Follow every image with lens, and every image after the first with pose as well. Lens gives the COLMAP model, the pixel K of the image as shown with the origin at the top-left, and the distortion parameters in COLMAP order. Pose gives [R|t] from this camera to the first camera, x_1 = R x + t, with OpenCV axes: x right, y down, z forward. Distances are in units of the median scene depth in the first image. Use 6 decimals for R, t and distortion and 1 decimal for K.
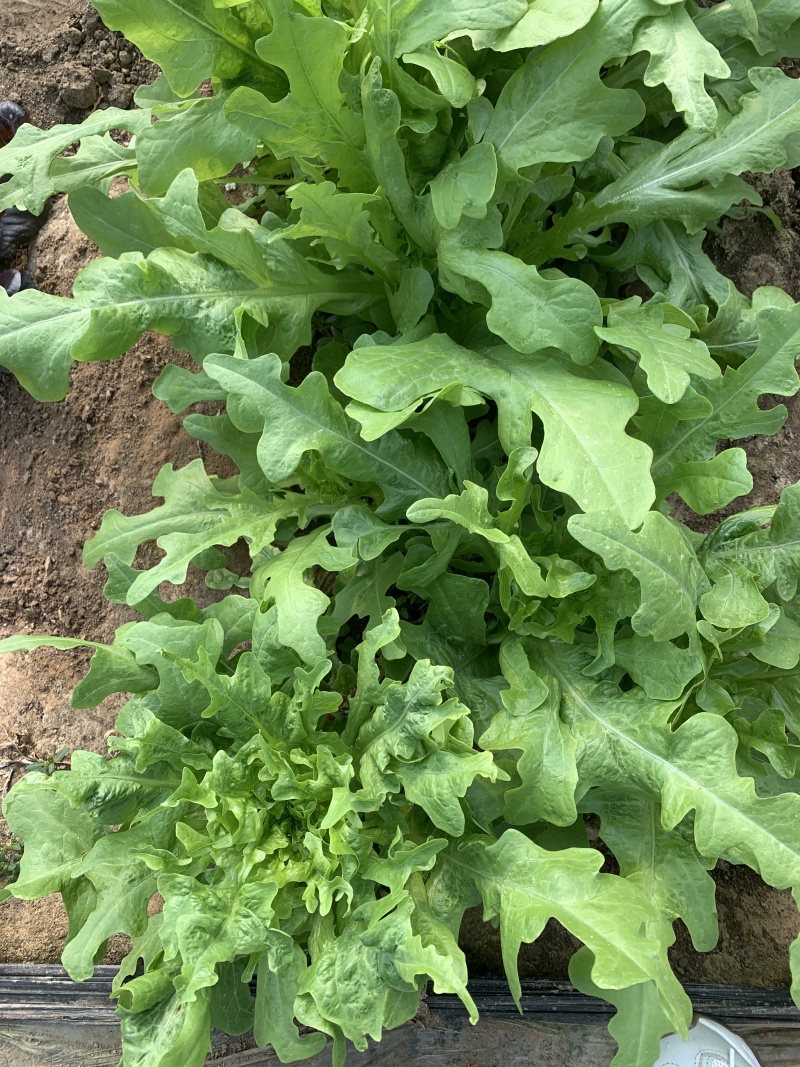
lens RADIAL K [[848.0, 0, 401.7], [0, 848.0, 612.0], [0, 0, 1]] dist [0.015980, -0.031234]
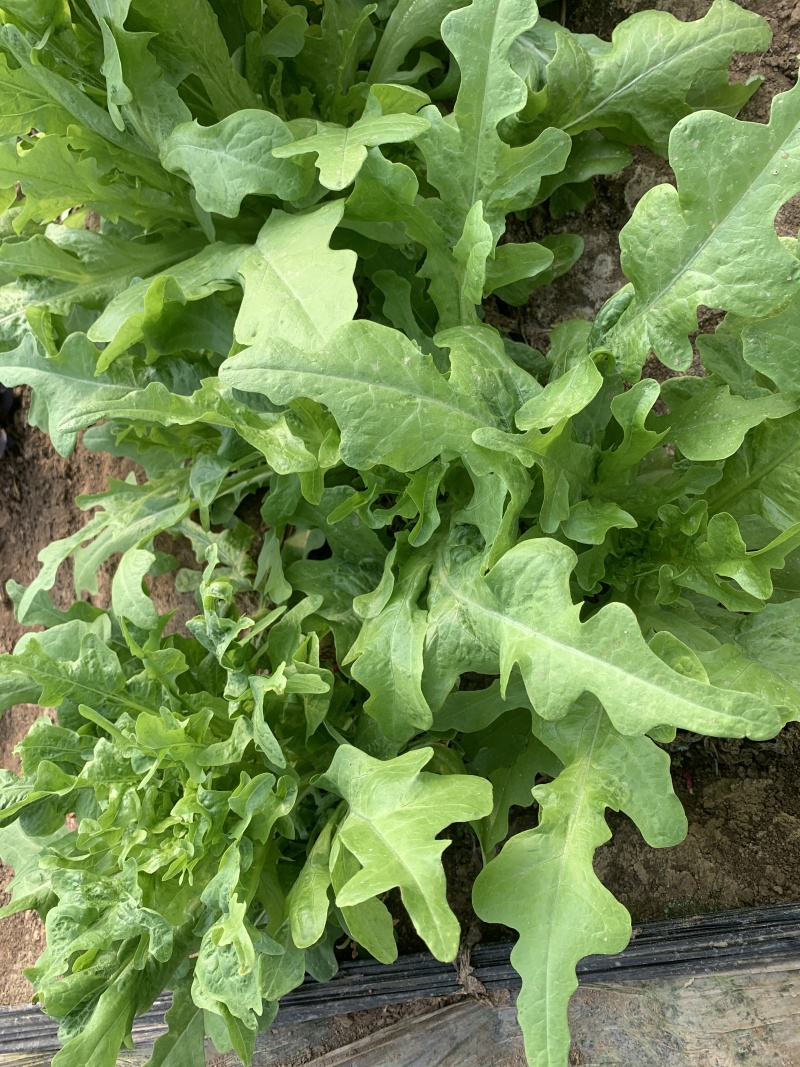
lens RADIAL K [[848.0, 0, 401.7], [0, 848.0, 612.0], [0, 0, 1]] dist [0.015980, -0.031234]
pose [[0.887590, -0.285689, -0.361340, 0.494754], [0.275090, 0.957944, -0.081661, 0.203815], [0.369473, -0.026920, 0.928851, 0.236552]]
